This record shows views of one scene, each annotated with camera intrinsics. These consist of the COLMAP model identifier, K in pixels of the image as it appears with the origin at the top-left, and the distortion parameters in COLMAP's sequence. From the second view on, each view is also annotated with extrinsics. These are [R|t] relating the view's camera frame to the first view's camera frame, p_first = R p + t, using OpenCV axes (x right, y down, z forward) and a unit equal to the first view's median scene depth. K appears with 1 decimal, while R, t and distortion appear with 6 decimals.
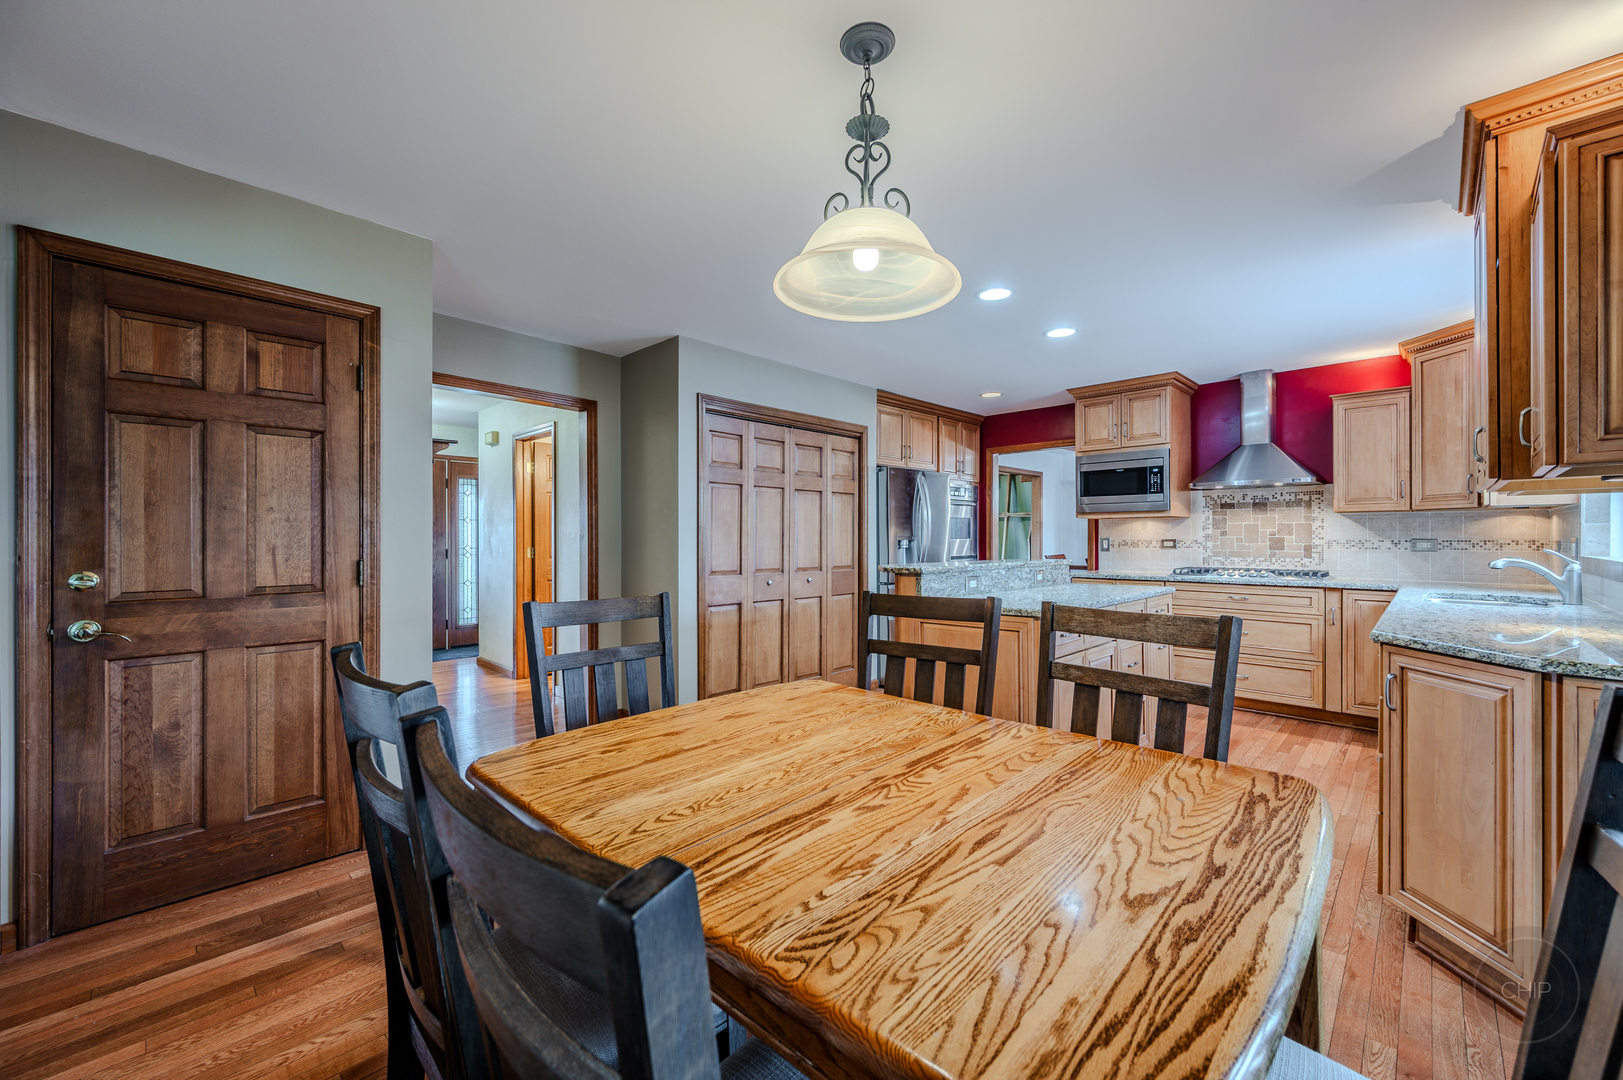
lens RADIAL K [[646.1, 0, 815.8], [0, 646.1, 537.0], [0, 0, 1]] dist [-0.000296, 0.000211]
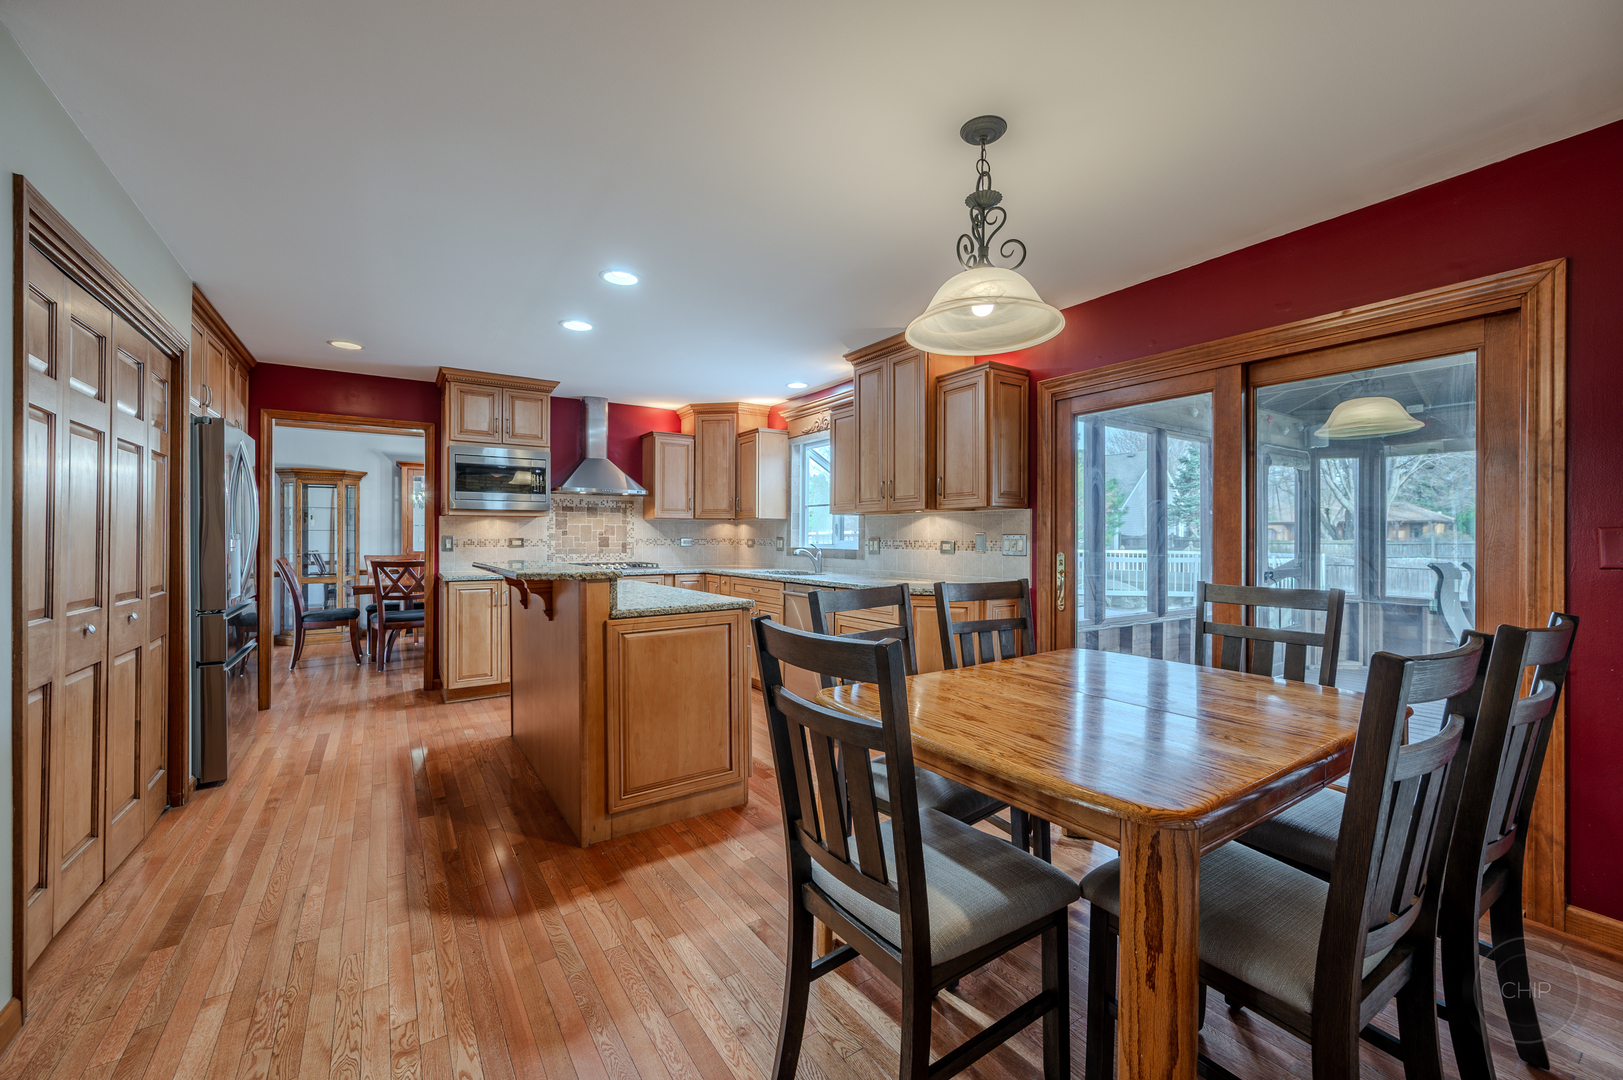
lens RADIAL K [[646.1, 0, 808.8], [0, 646.1, 539.8], [0, 0, 1]] dist [-0.000296, 0.000211]
pose [[0.217795, -0.001541, 0.975993, -0.466818], [-0.003450, 0.999991, 0.002348, 0.002544], [-0.975988, -0.003878, 0.217788, 0.421310]]
